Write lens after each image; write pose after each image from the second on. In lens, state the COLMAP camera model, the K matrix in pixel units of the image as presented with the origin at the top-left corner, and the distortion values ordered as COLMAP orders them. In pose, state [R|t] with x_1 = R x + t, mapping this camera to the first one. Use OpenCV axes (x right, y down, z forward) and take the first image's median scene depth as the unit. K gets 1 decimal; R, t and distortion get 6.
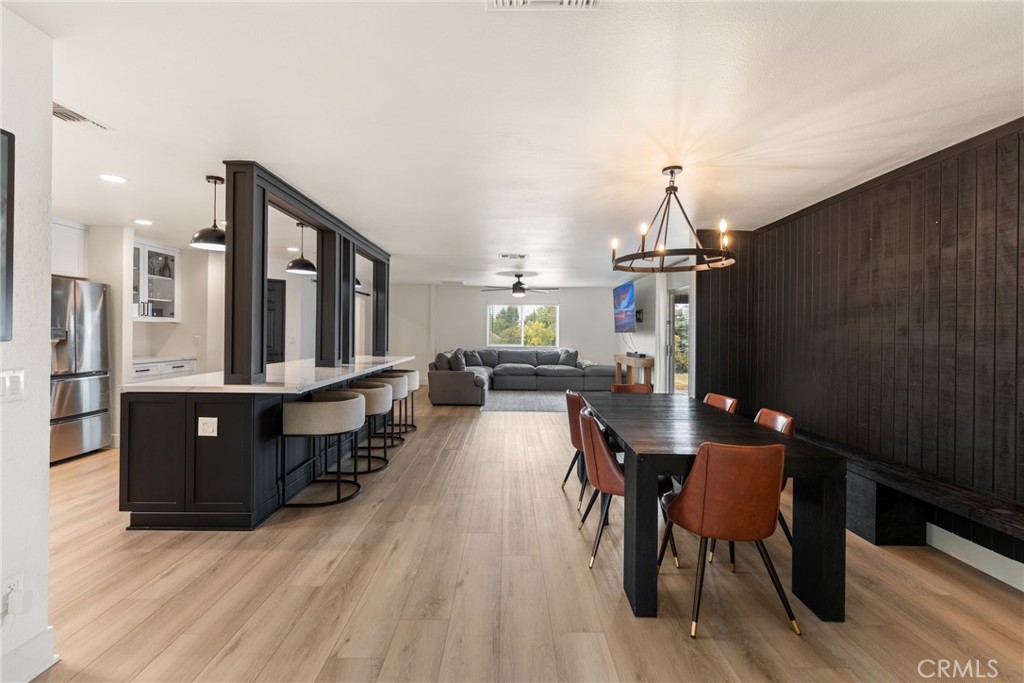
lens RADIAL K [[441.8, 0, 503.7], [0, 441.8, 324.9], [0, 0, 1]] dist [-0.005721, 0.000635]
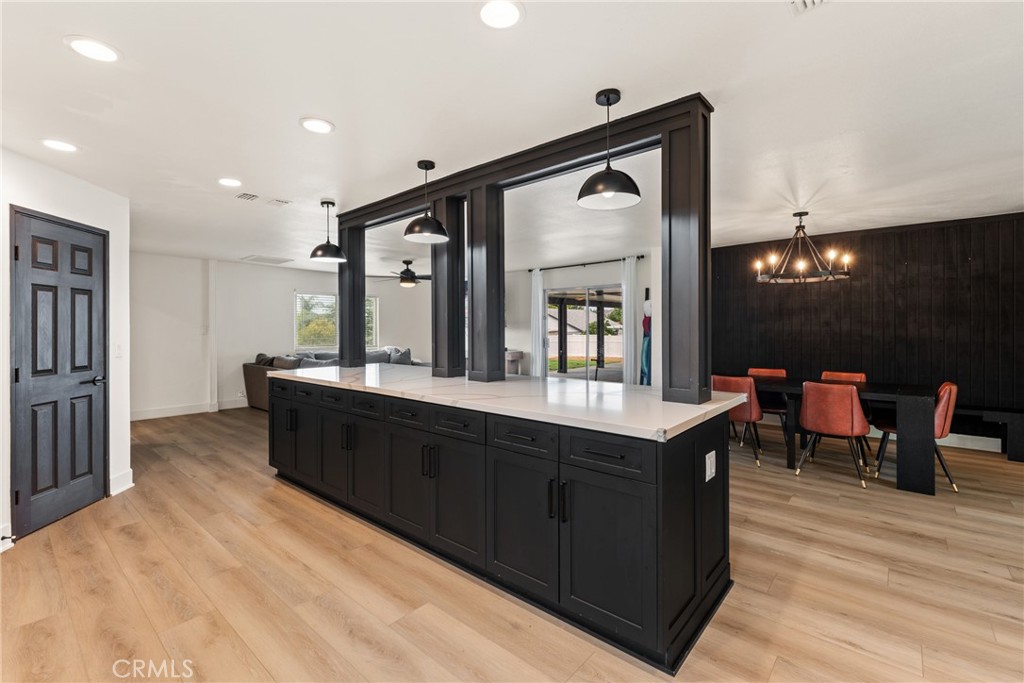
lens RADIAL K [[462.9, 0, 513.3], [0, 462.9, 325.0], [0, 0, 1]] dist [0.000318, 0.000089]
pose [[0.644508, -0.010405, 0.764527, -0.723127], [0.001050, 0.999918, 0.012724, -0.003090], [-0.764597, -0.007398, 0.644466, 0.383018]]
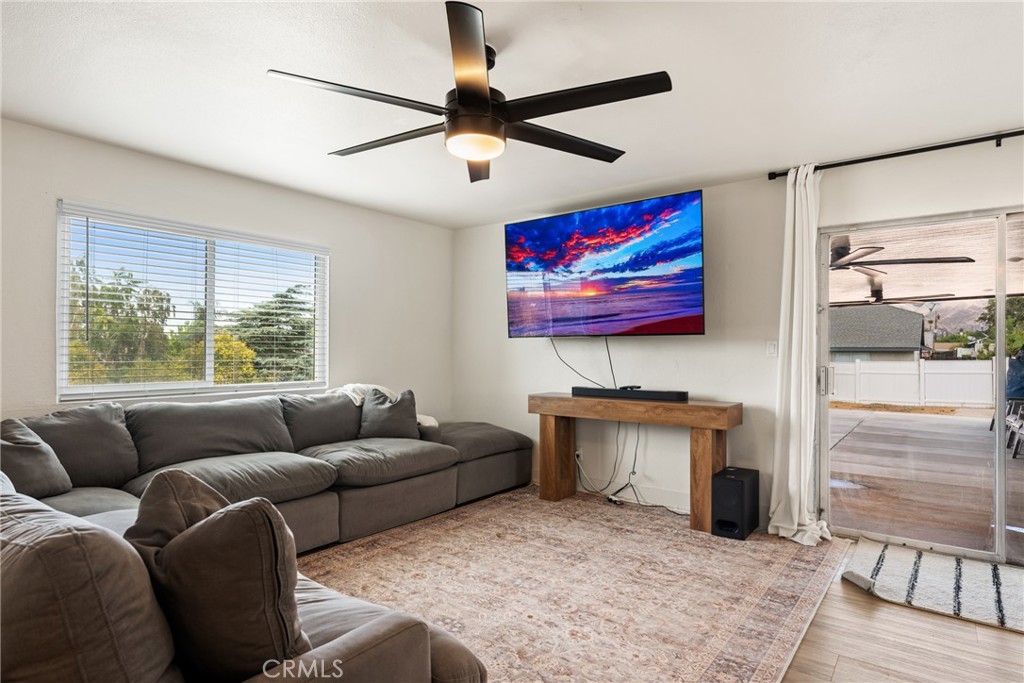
lens RADIAL K [[572.7, 0, 510.0], [0, 572.7, 349.8], [0, 0, 1]] dist [0.006402, 0.000837]
pose [[0.595645, -0.006592, 0.803221, -0.248081], [-0.012589, 0.999767, 0.017541, 0.031088], [-0.803149, -0.020560, 0.595423, 1.153081]]
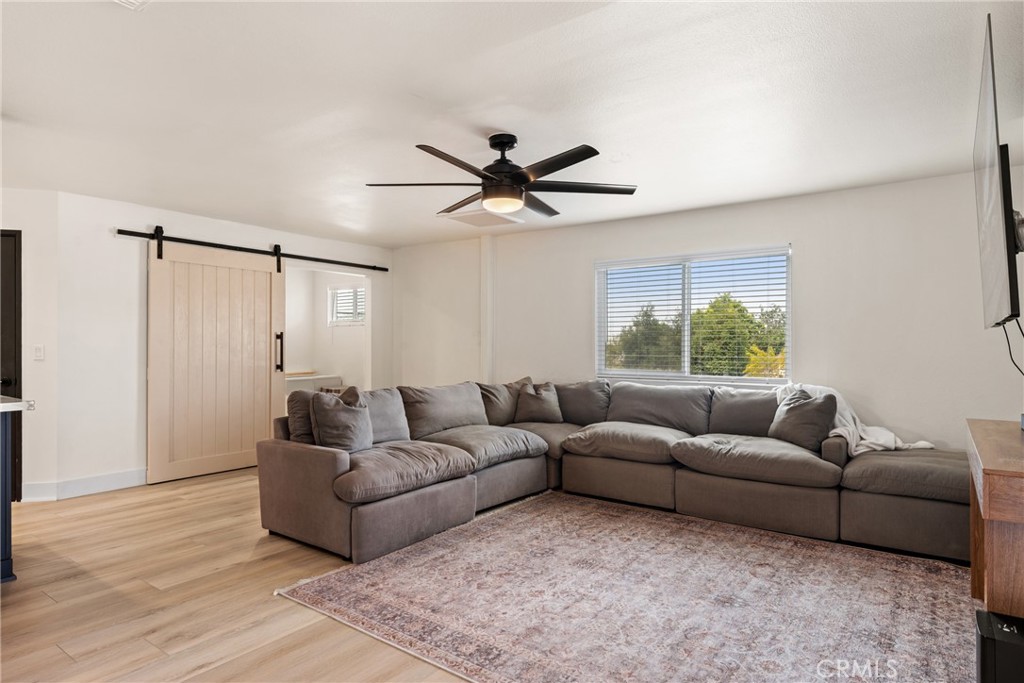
lens RADIAL K [[572.7, 0, 507.6], [0, 572.7, 343.5], [0, 0, 1]] dist [0.006402, 0.000837]
pose [[0.815074, -0.008978, -0.579287, 0.363120], [0.013045, 0.999911, 0.002859, 0.033285], [0.579210, -0.009887, 0.815119, 0.956552]]
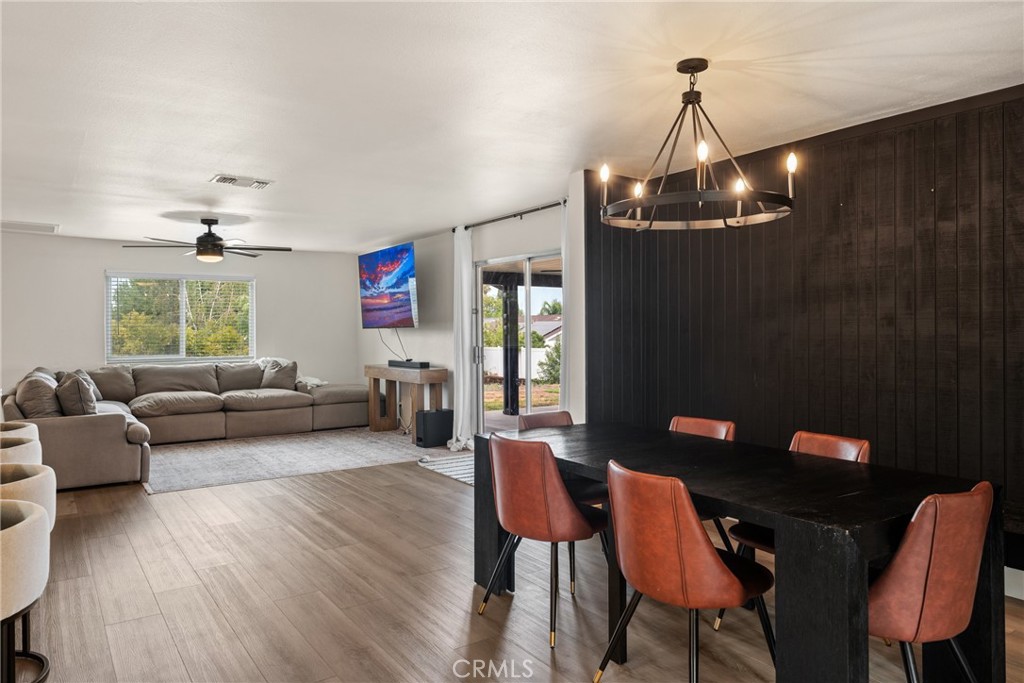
lens RADIAL K [[694.0, 0, 518.1], [0, 694.0, 321.0], [0, 0, 1]] dist [0.004050, -0.003248]
pose [[0.814377, -0.009290, 0.580262, -0.204569], [0.005770, 0.999952, 0.007912, 0.001002], [-0.580308, -0.003095, 0.814391, 0.176668]]
